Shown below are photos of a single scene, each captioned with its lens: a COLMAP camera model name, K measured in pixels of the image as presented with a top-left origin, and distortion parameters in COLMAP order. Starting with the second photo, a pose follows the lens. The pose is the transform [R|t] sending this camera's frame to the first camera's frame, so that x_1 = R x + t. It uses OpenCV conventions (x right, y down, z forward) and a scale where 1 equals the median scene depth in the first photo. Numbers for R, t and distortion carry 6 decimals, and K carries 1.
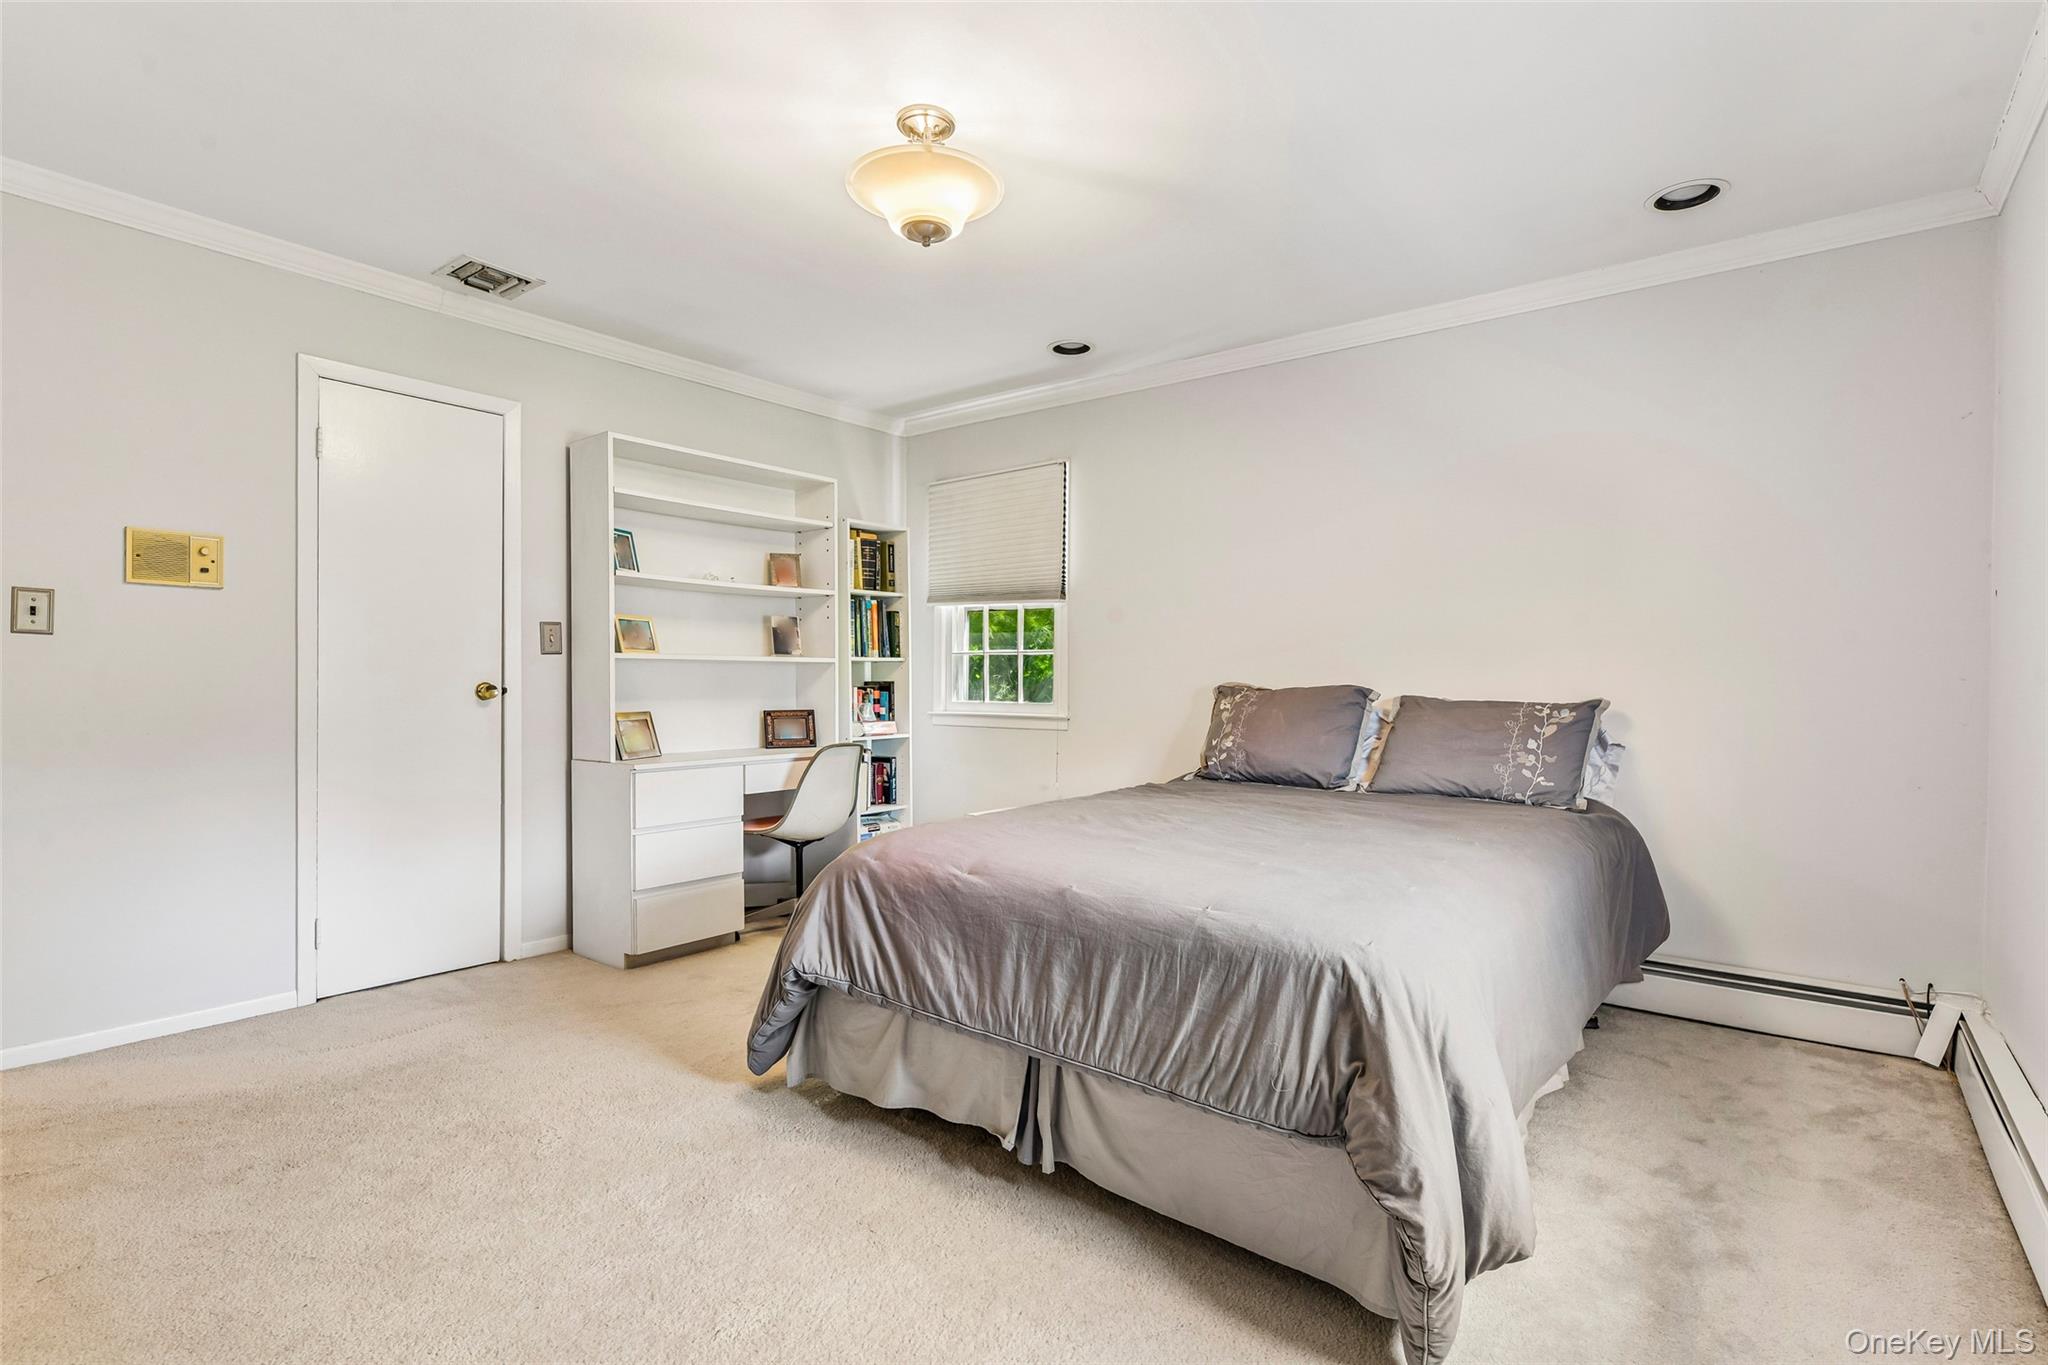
lens RADIAL K [[943.4, 0, 1026.5], [0, 943.4, 683.4], [0, 0, 1]] dist [0.015673, -0.001691]
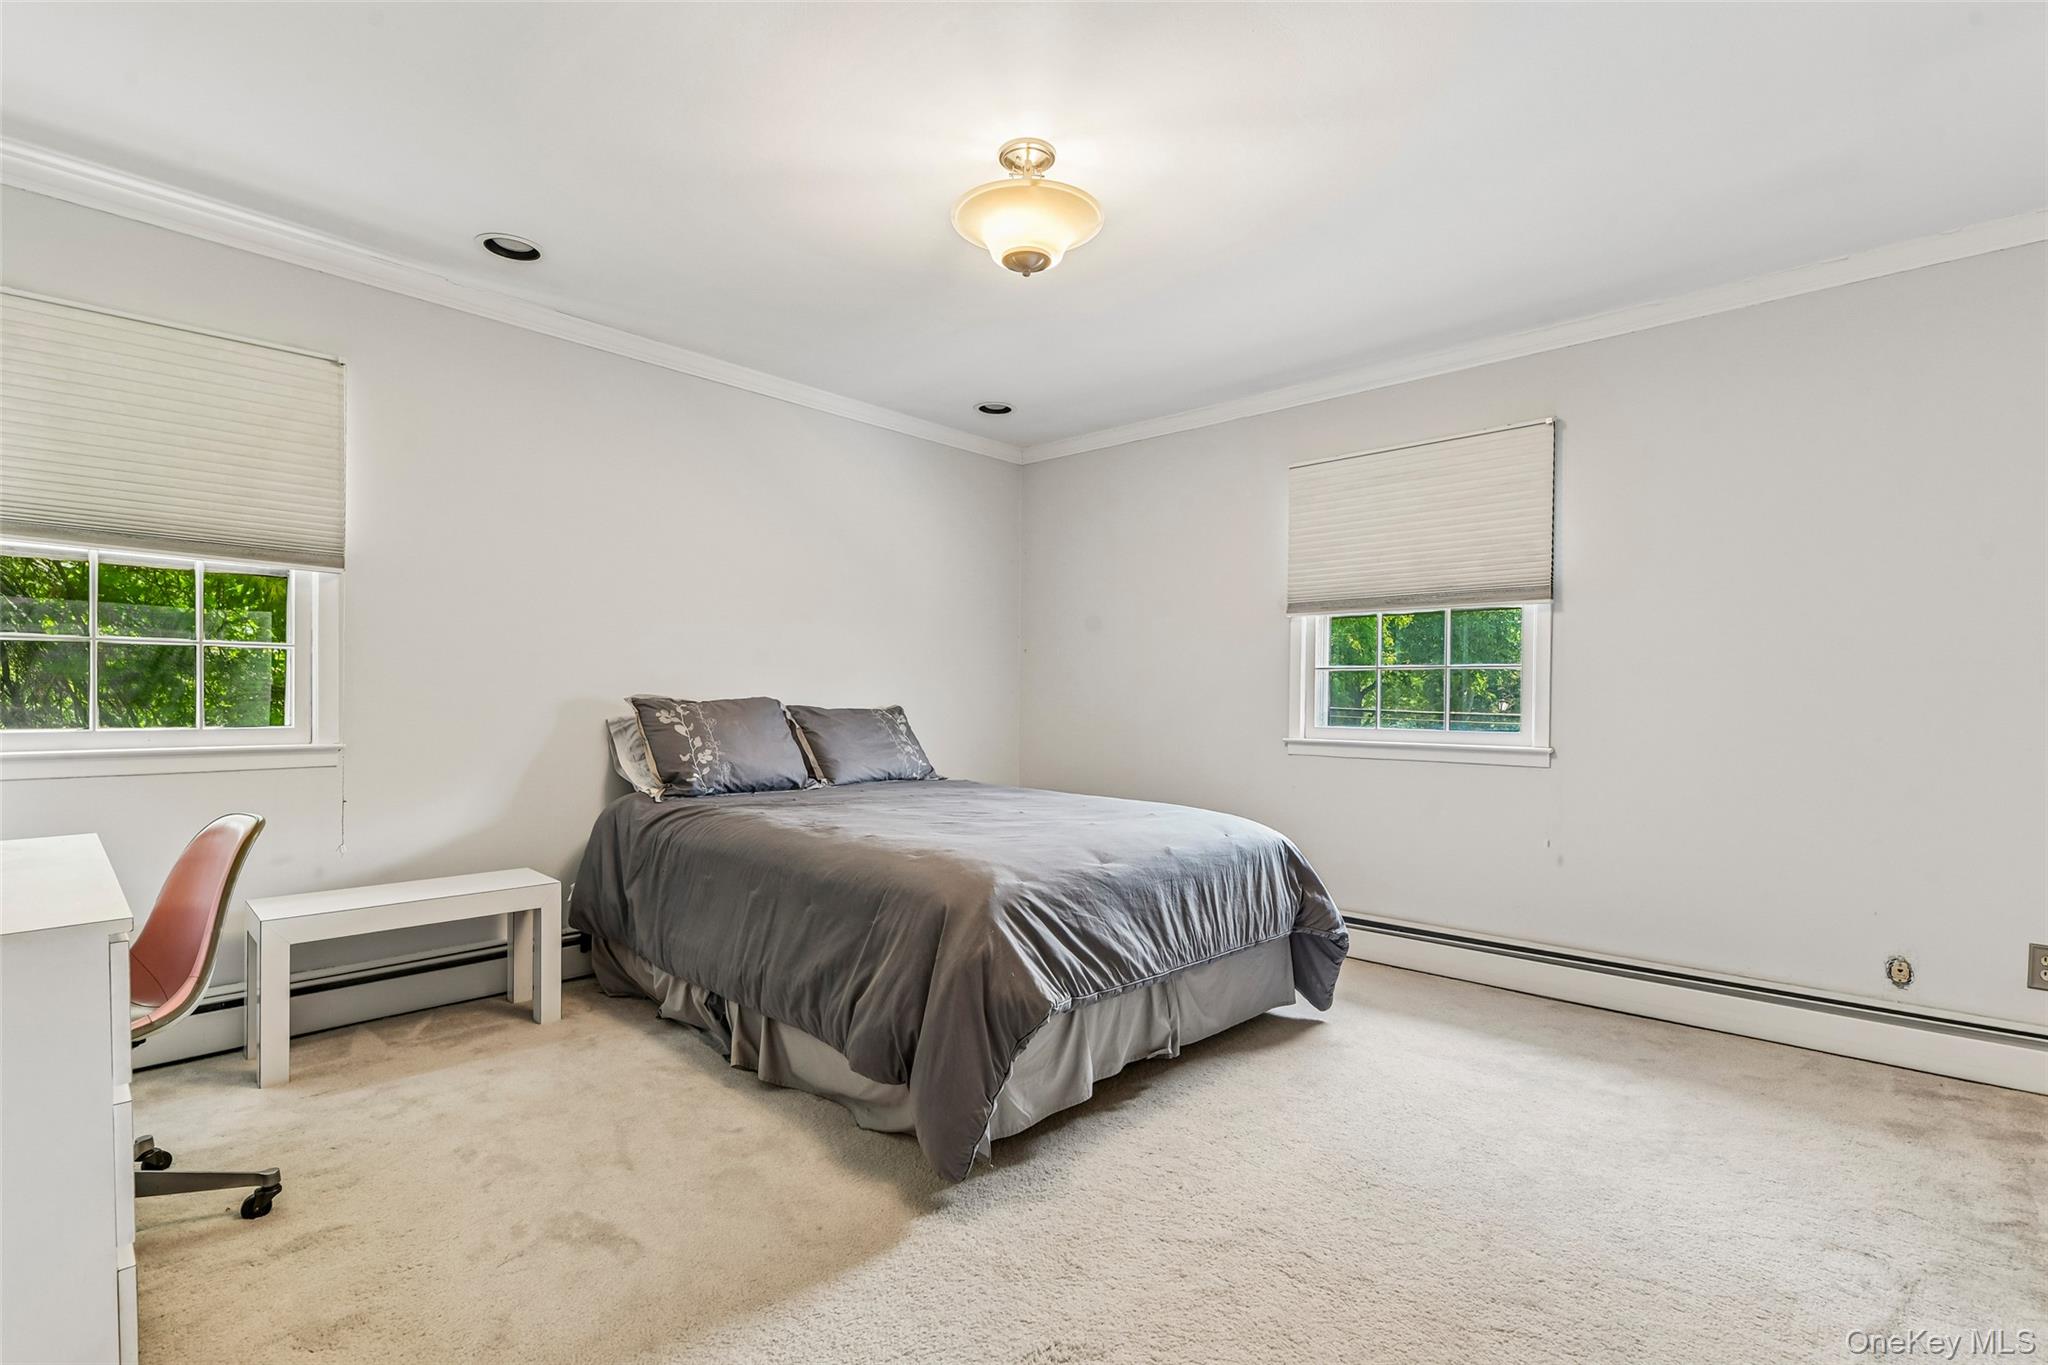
lens RADIAL K [[938.3, 0, 1025.8], [0, 938.3, 692.0], [0, 0, 1]] dist [0.013032, -0.003491]
pose [[0.108193, -0.002988, 0.994125, -0.737013], [-0.004171, 0.999985, 0.003460, -0.009053], [-0.994121, -0.004521, 0.108179, 0.580713]]
